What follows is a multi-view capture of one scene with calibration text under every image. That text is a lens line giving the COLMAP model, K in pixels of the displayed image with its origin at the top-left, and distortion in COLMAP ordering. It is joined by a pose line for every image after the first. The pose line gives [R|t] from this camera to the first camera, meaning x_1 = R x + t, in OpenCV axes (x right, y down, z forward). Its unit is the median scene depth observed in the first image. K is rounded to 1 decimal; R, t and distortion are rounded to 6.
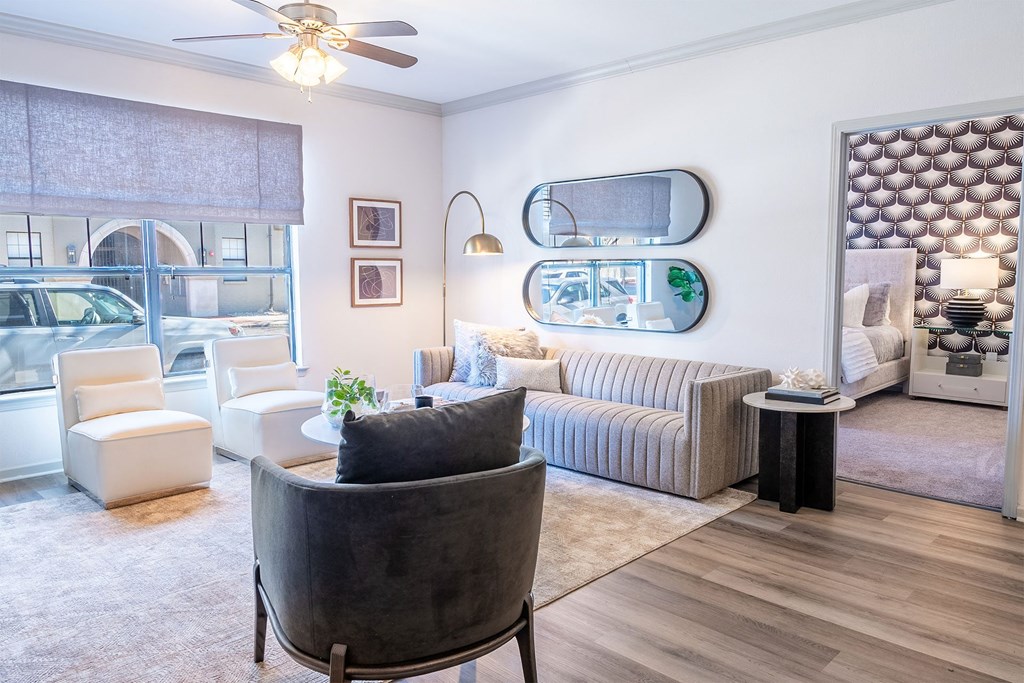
lens RADIAL K [[711.4, 0, 513.5], [0, 711.4, 350.0], [0, 0, 1]] dist [-0.015757, -0.003107]
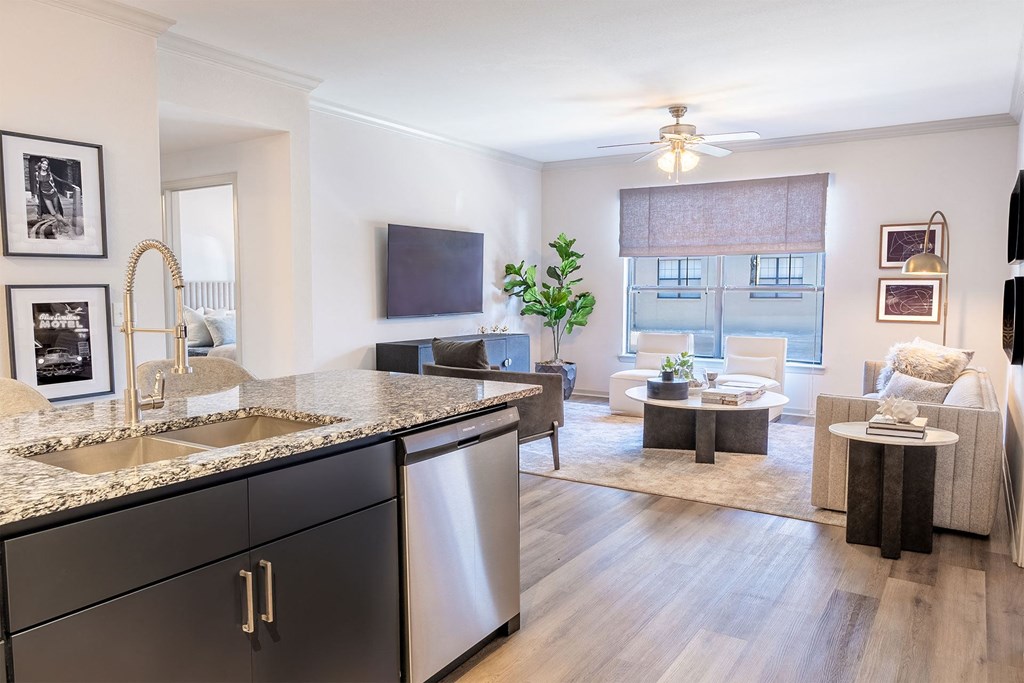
lens RADIAL K [[711.4, 0, 499.0], [0, 711.4, 340.6], [0, 0, 1]] dist [-0.015757, -0.003107]
pose [[0.184206, 0.074614, -0.980052, 0.842278], [-0.112618, 0.992150, 0.054368, -0.026908], [0.976415, 0.100357, 0.191163, 0.228608]]
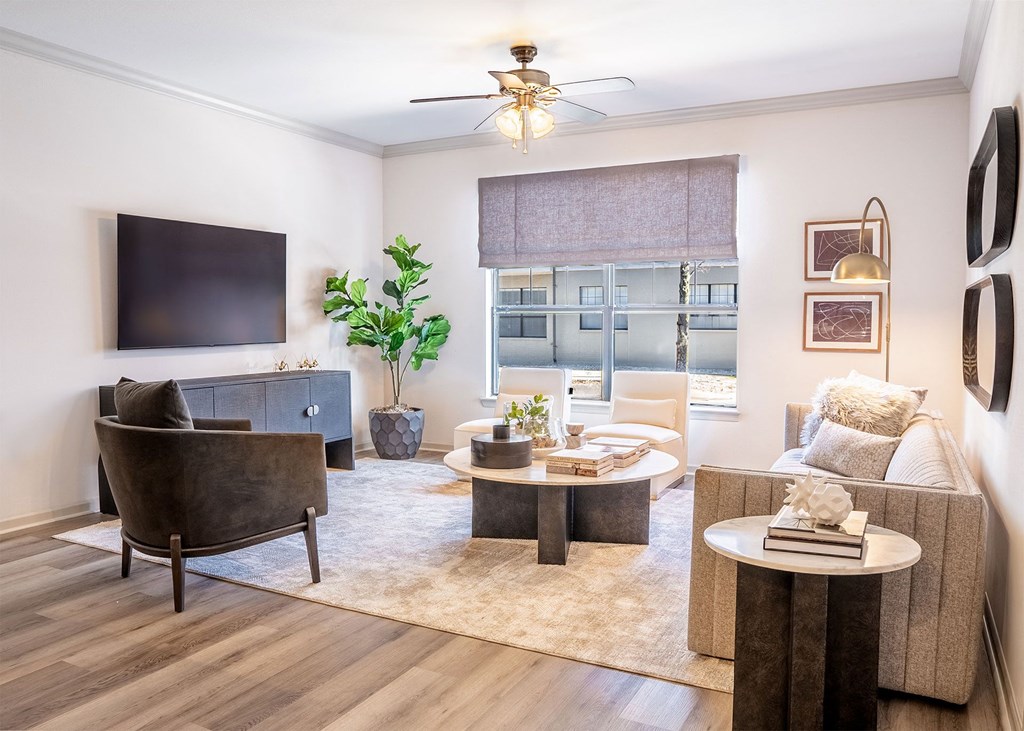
lens RADIAL K [[776.5, 0, 495.8], [0, 776.5, 361.8], [0, 0, 1]] dist [-0.102716, 0.050510]
pose [[0.273858, 0.051821, -0.960373, 0.605855], [-0.108396, 0.993848, 0.022717, -0.031017], [0.955642, 0.097879, 0.277791, 0.441078]]
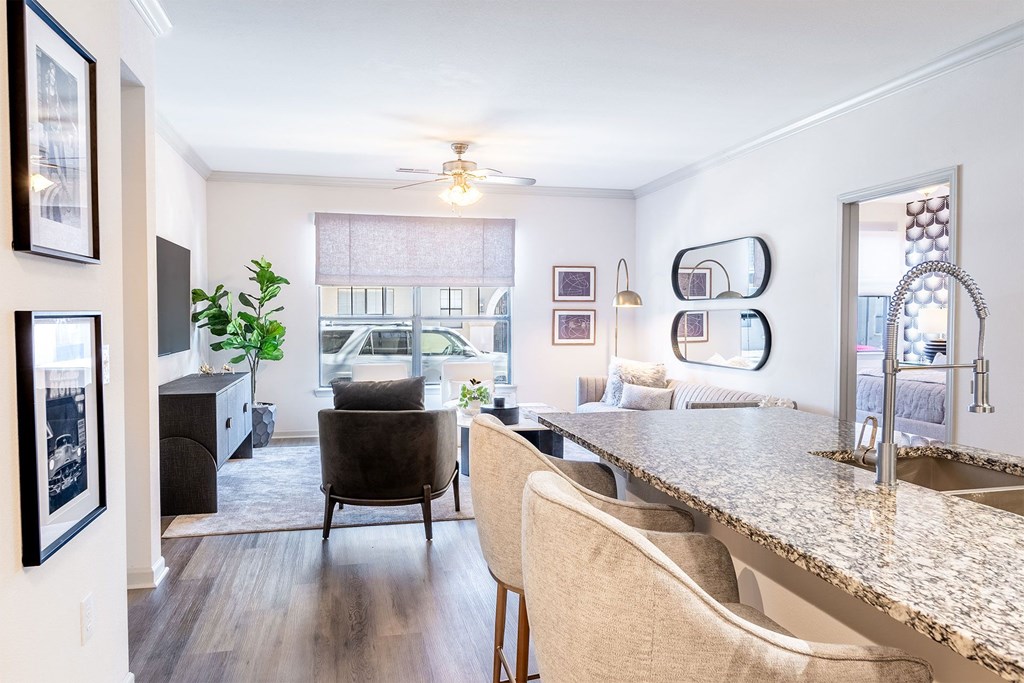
lens RADIAL K [[711.4, 0, 508.2], [0, 711.4, 339.3], [0, 0, 1]] dist [-0.015757, -0.003107]
pose [[0.840035, 0.017388, -0.542254, 0.486069], [-0.062369, 0.995955, -0.064682, 0.024130], [0.538936, 0.088155, 0.837721, -0.206949]]
